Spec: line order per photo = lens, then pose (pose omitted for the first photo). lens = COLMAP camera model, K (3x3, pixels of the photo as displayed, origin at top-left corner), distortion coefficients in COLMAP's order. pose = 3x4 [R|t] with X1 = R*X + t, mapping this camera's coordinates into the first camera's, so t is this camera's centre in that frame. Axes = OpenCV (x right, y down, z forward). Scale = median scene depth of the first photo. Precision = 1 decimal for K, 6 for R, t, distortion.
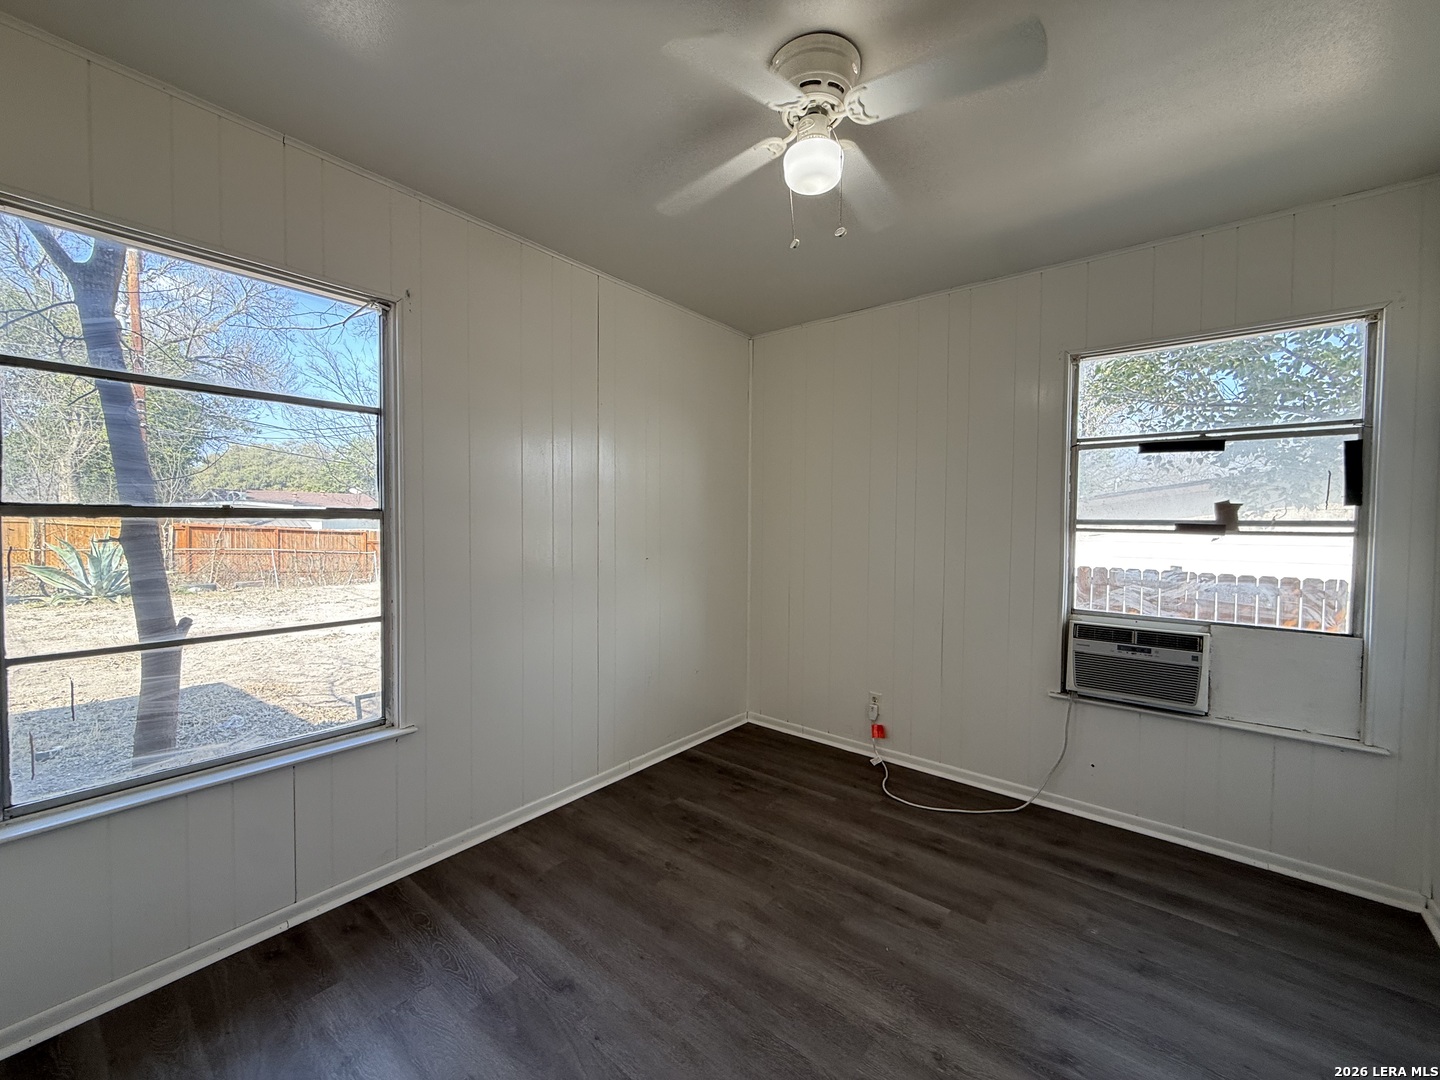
lens RADIAL K [[574.0, 0, 714.8], [0, 574.0, 536.3], [0, 0, 1]] dist [0.000915, -0.000023]
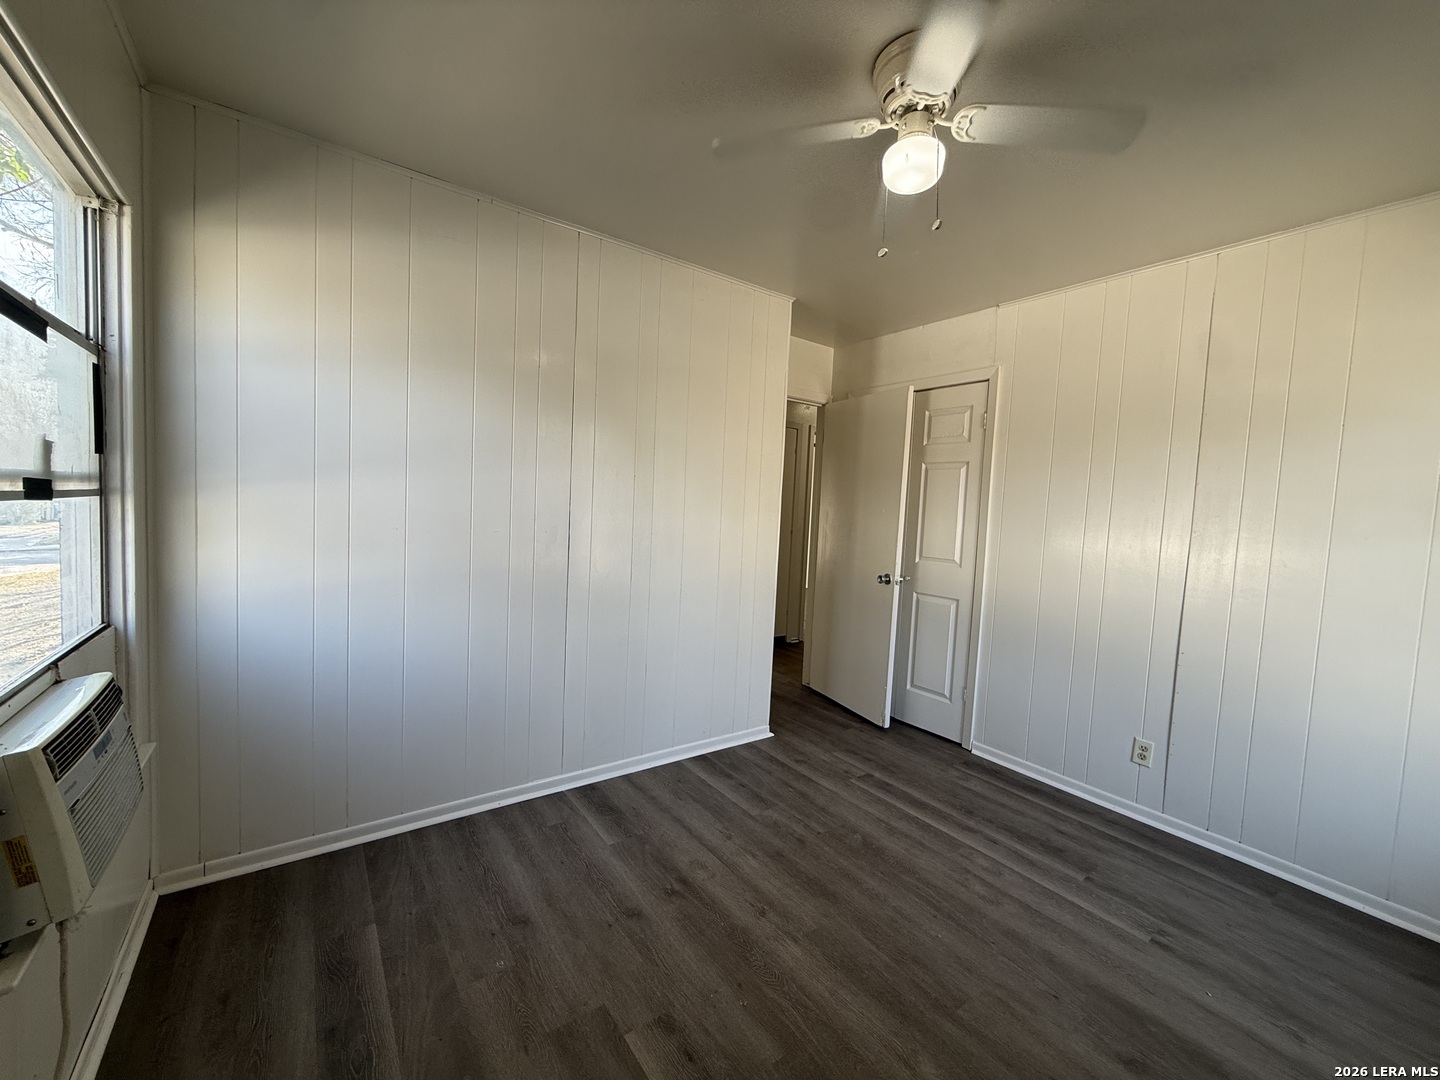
lens RADIAL K [[574.0, 0, 714.8], [0, 574.0, 536.3], [0, 0, 1]] dist [0.000915, -0.000023]
pose [[-0.963625, -0.072215, 0.257315, 0.180713], [-0.050280, 0.994596, 0.090835, -0.066326], [-0.262484, 0.074593, -0.962049, 1.886023]]
